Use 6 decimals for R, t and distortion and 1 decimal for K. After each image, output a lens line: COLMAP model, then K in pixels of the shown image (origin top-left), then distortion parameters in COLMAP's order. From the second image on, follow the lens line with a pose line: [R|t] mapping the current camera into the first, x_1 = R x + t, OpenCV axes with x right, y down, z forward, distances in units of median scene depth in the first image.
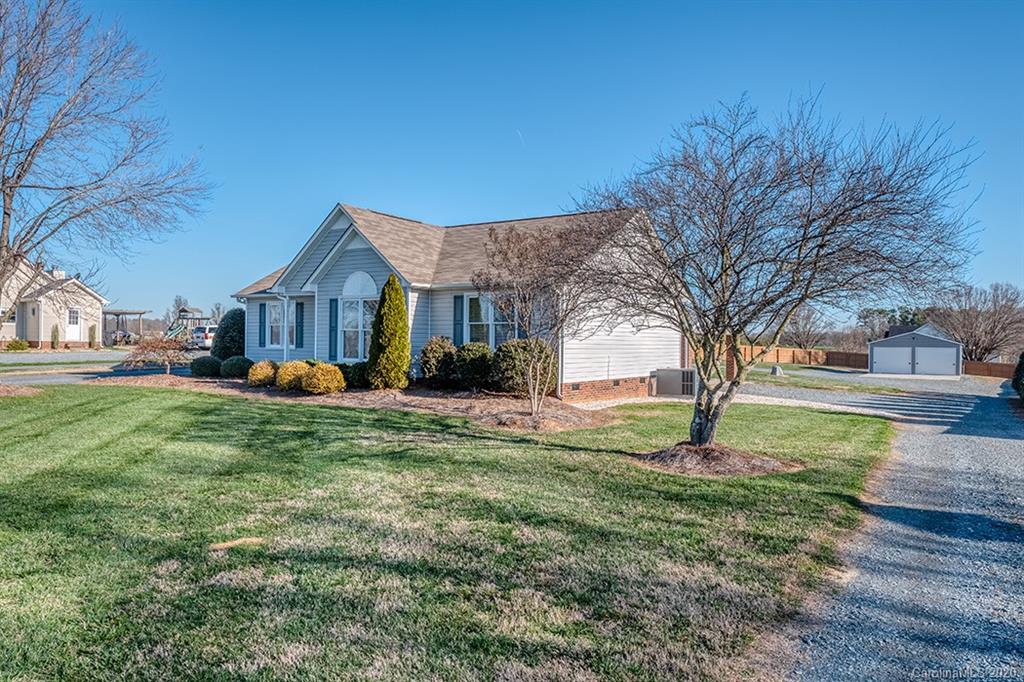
lens RADIAL K [[716.4, 0, 512.1], [0, 716.4, 340.4], [0, 0, 1]] dist [-0.004947, 0.000259]
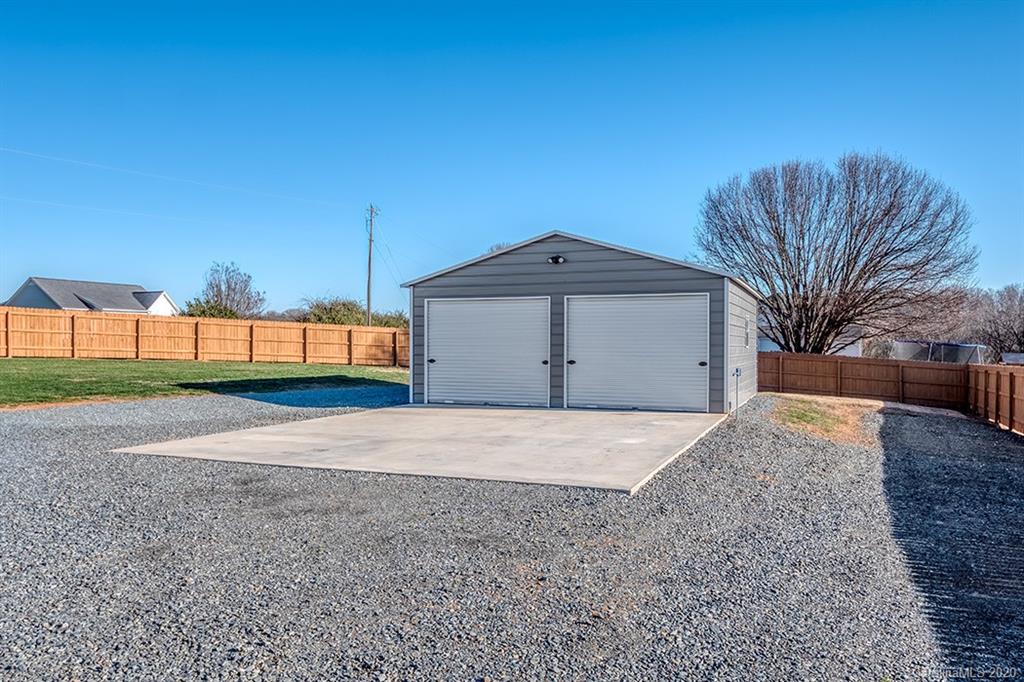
lens RADIAL K [[789.4, 0, 511.6], [0, 789.4, 341.1], [0, 0, 1]] dist [0.002135, -0.001718]
pose [[0.980992, -0.007598, 0.193898, 0.439576], [0.006868, 0.999967, 0.004440, 0.020981], [-0.193925, -0.003024, 0.981012, 0.657662]]
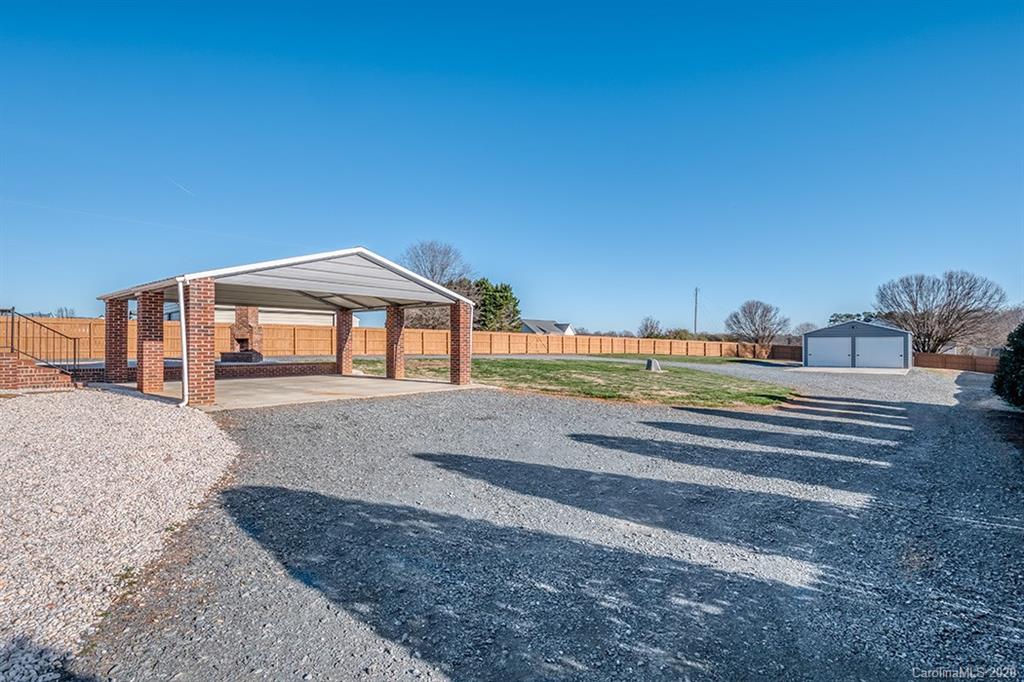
lens RADIAL K [[502.5, 0, 511.9], [0, 502.5, 342.9], [0, 0, 1]] dist [-0.015949, -0.000140]
pose [[0.992306, -0.010924, -0.123328, 0.189440], [0.010746, 0.999940, -0.002114, 0.011976], [0.123343, 0.000772, 0.992364, 0.289843]]
